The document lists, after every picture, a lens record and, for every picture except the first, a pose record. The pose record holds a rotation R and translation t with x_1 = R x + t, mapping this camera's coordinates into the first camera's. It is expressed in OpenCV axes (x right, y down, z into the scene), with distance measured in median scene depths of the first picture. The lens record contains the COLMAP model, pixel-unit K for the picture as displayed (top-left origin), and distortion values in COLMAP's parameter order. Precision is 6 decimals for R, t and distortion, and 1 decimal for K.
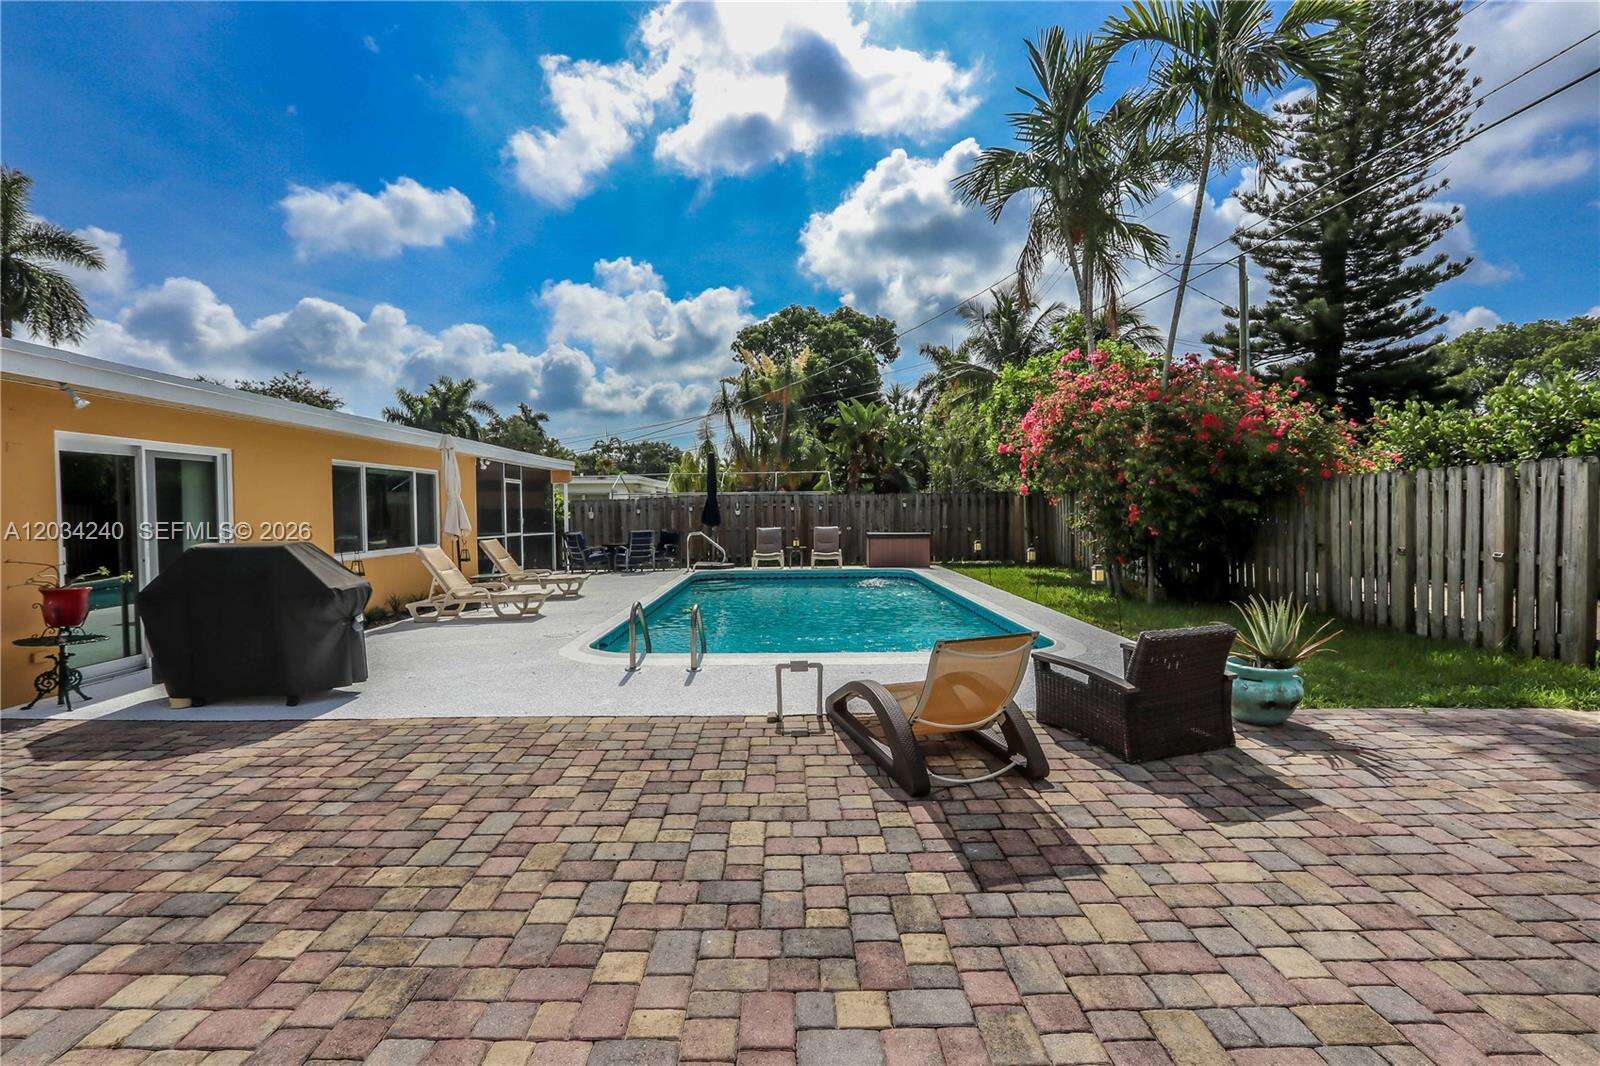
lens RADIAL K [[766.0, 0, 799.2], [0, 766.0, 526.9], [0, 0, 1]] dist [-0.016208, 0.002459]
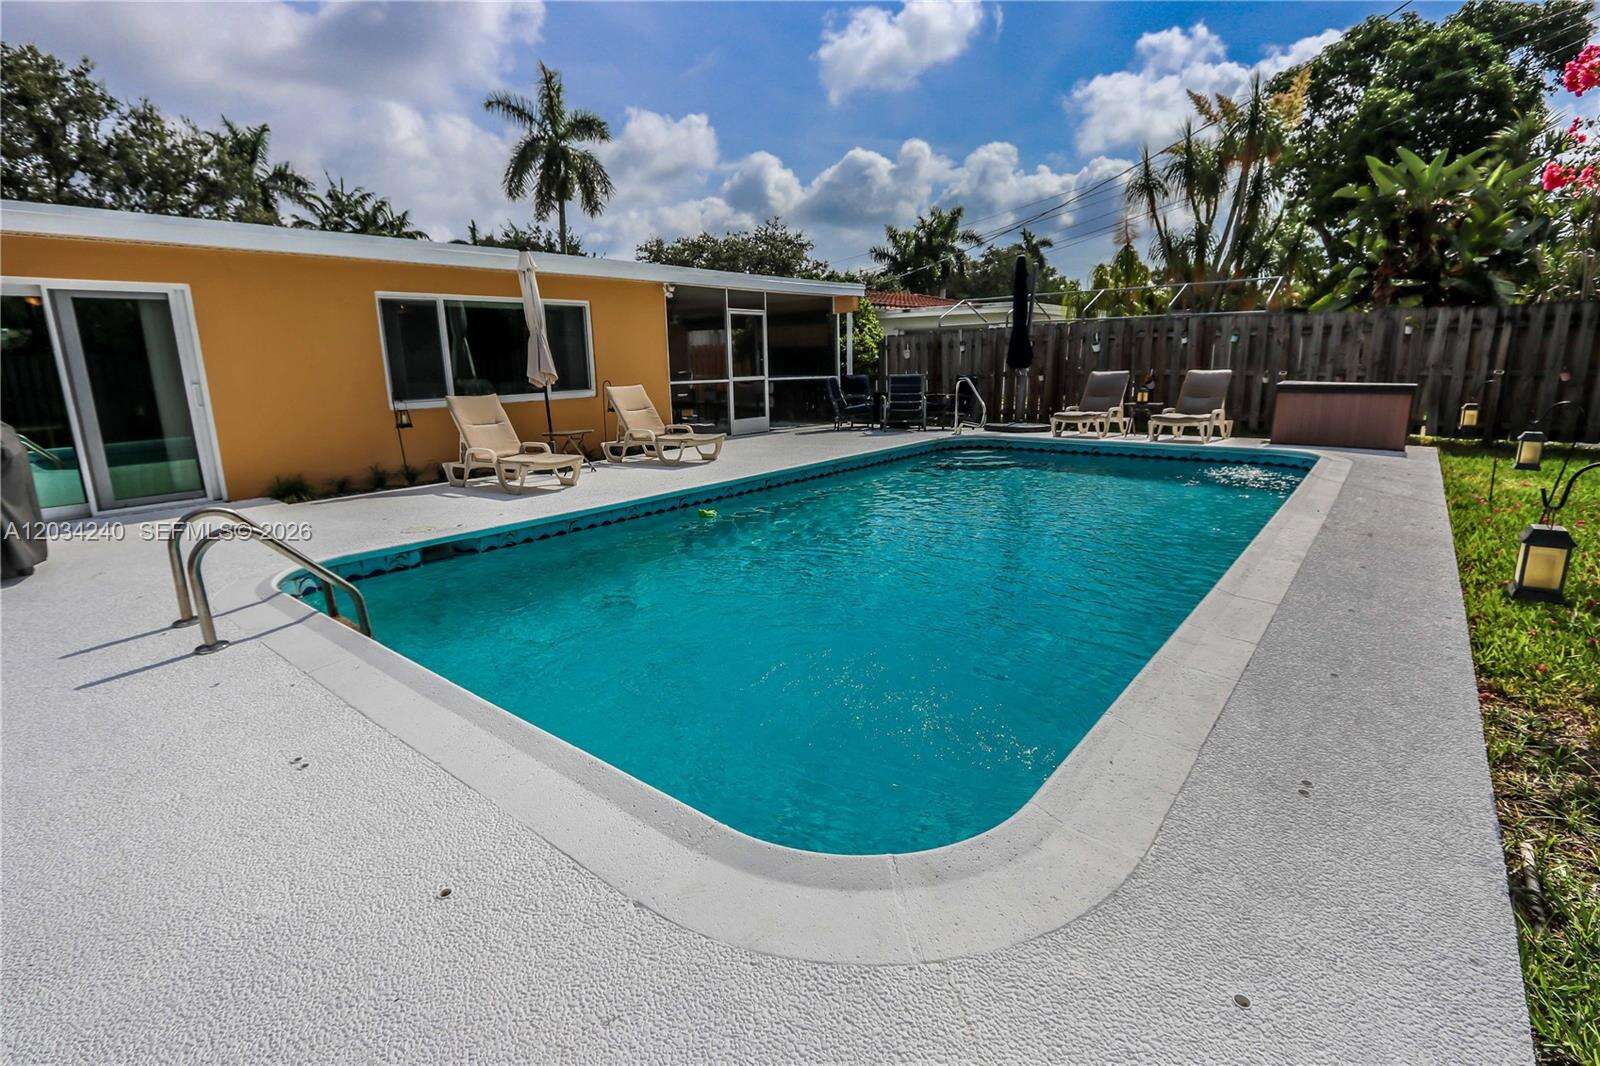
lens RADIAL K [[766.0, 0, 790.3], [0, 766.0, 536.9], [0, 0, 1]] dist [-0.016208, 0.002459]
pose [[0.763553, 0.139597, -0.630475, 0.114507], [-0.000158, 0.976394, 0.215997, -0.001058], [0.645745, -0.164826, 0.745551, 0.203790]]
